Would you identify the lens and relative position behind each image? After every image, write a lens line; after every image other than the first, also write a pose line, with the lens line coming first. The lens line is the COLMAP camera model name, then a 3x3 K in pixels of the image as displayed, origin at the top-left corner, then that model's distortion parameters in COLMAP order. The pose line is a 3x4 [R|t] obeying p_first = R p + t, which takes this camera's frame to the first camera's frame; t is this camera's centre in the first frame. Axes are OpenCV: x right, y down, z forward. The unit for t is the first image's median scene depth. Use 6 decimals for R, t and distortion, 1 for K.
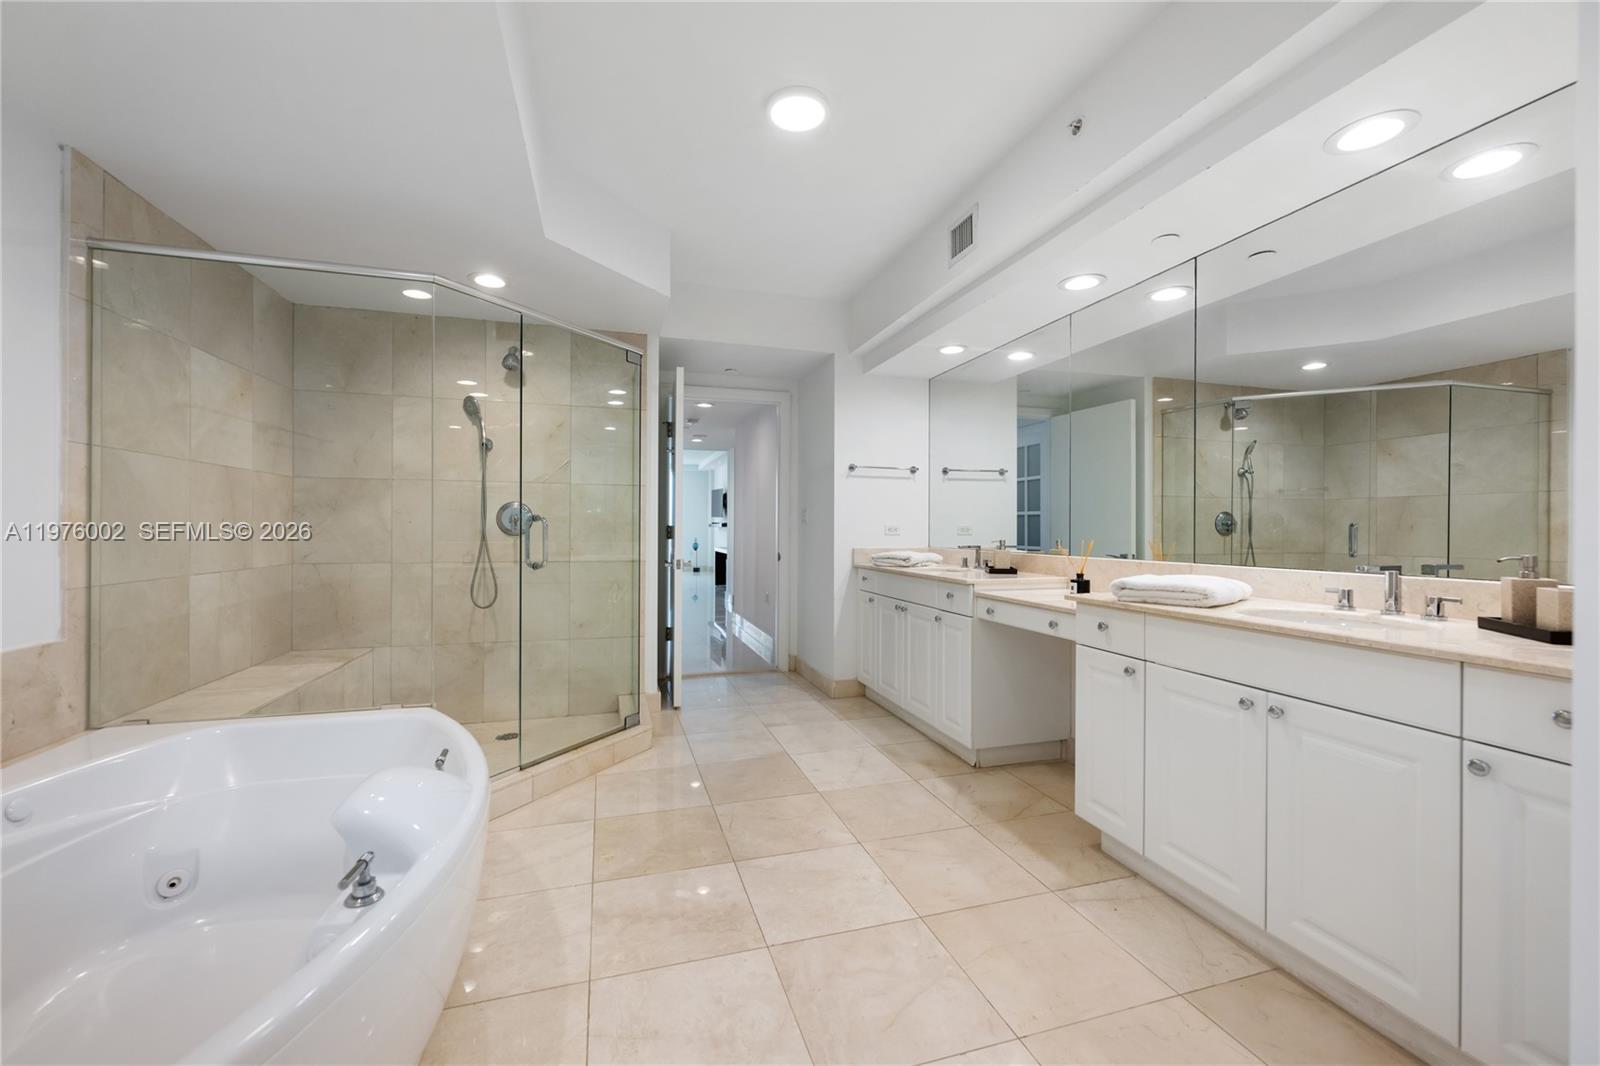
lens RADIAL K [[632.6, 0, 792.1], [0, 632.6, 530.9], [0, 0, 1]] dist [-0.002195, 0.000504]
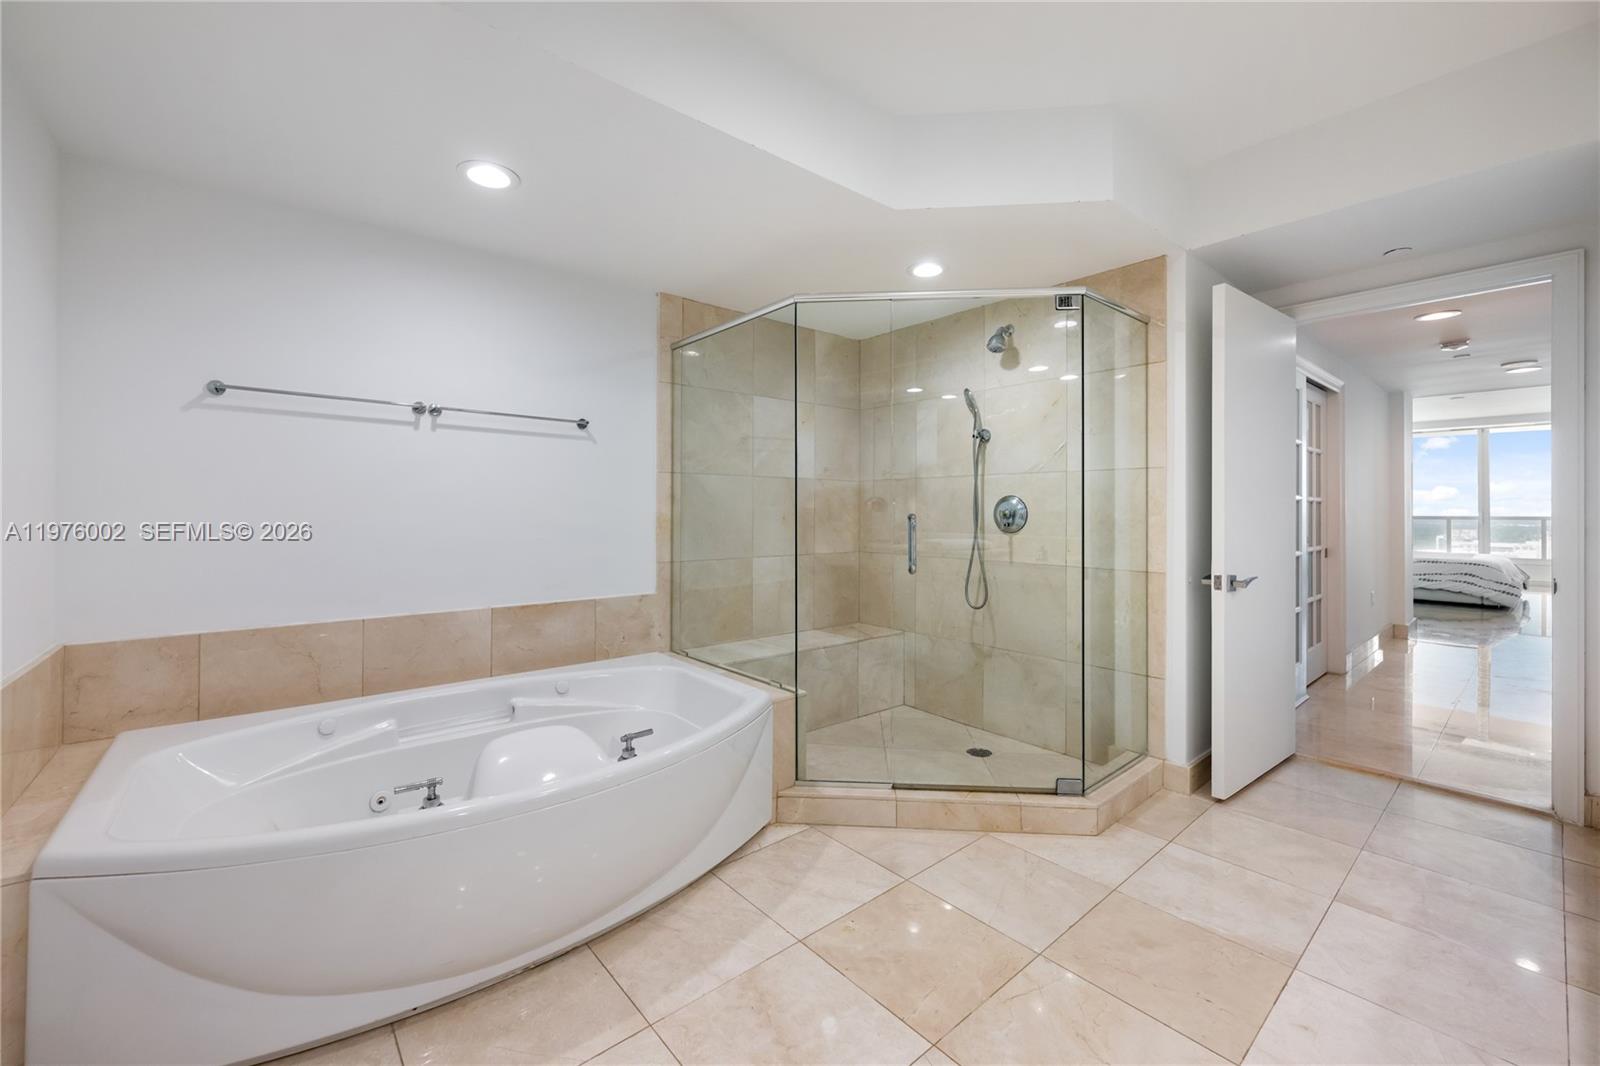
lens RADIAL K [[632.6, 0, 771.5], [0, 632.6, 508.8], [0, 0, 1]] dist [-0.002195, 0.000504]
pose [[0.405153, -0.009790, -0.914197, 0.354910], [-0.004291, 0.999911, -0.012610, -0.020479], [0.914239, 0.009031, 0.405075, 0.458050]]
